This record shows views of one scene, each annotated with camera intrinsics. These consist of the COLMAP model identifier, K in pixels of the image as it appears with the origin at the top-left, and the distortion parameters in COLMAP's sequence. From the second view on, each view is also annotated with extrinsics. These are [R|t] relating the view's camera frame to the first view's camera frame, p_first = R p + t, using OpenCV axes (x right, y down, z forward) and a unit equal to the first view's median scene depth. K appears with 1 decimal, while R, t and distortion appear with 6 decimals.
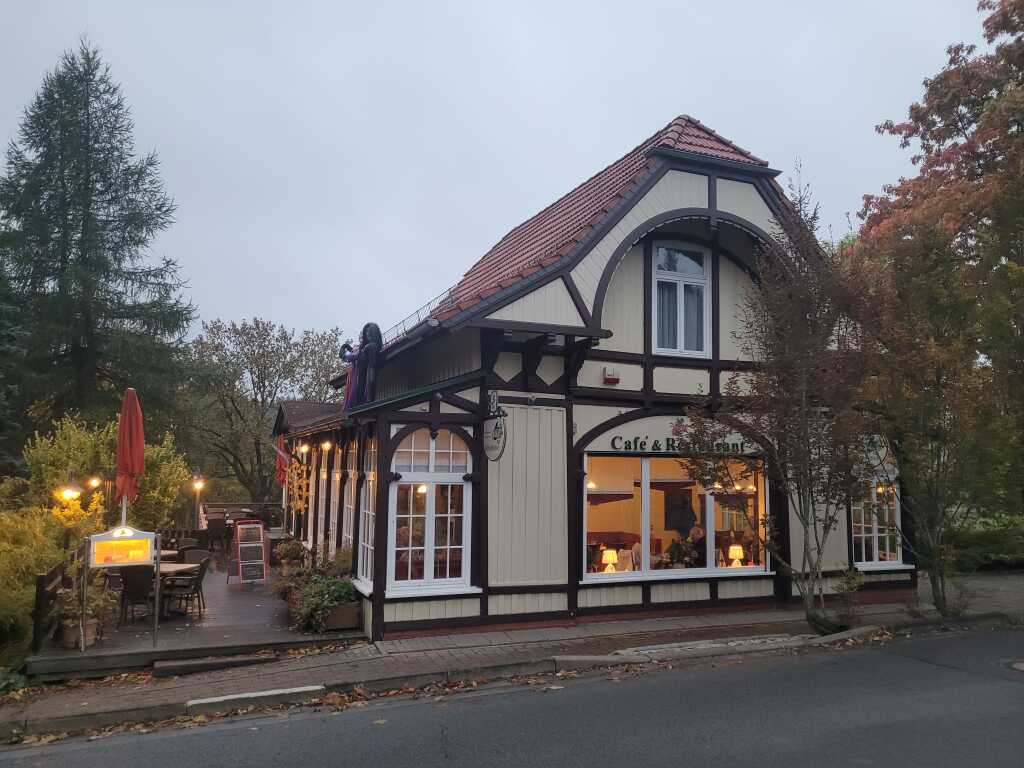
lens RADIAL K [[774.7, 0, 512.0], [0, 774.7, 384.0], [0, 0, 1]] dist [-0.001872, -0.006580]
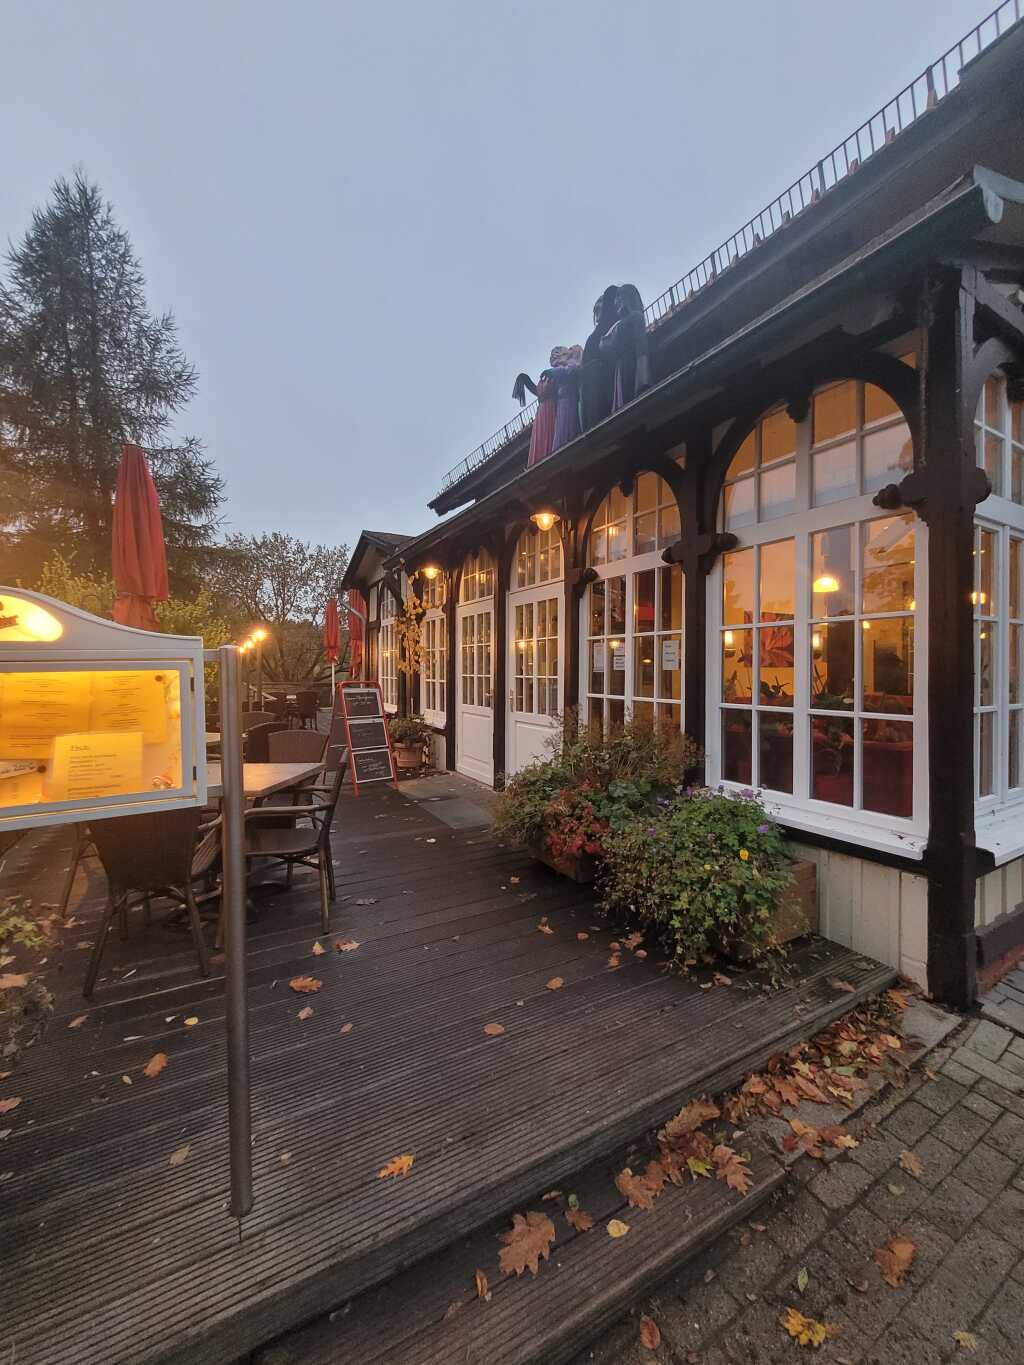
lens RADIAL K [[547.3, 0, 504.9], [0, 547.3, 655.4], [0, 0, 1]] dist [-0.000373, 0.000337]
pose [[0.995422, -0.012173, 0.094798, -0.131151], [0.004611, 0.996818, 0.079583, 0.060764], [-0.095465, -0.078782, 0.992310, 0.281273]]
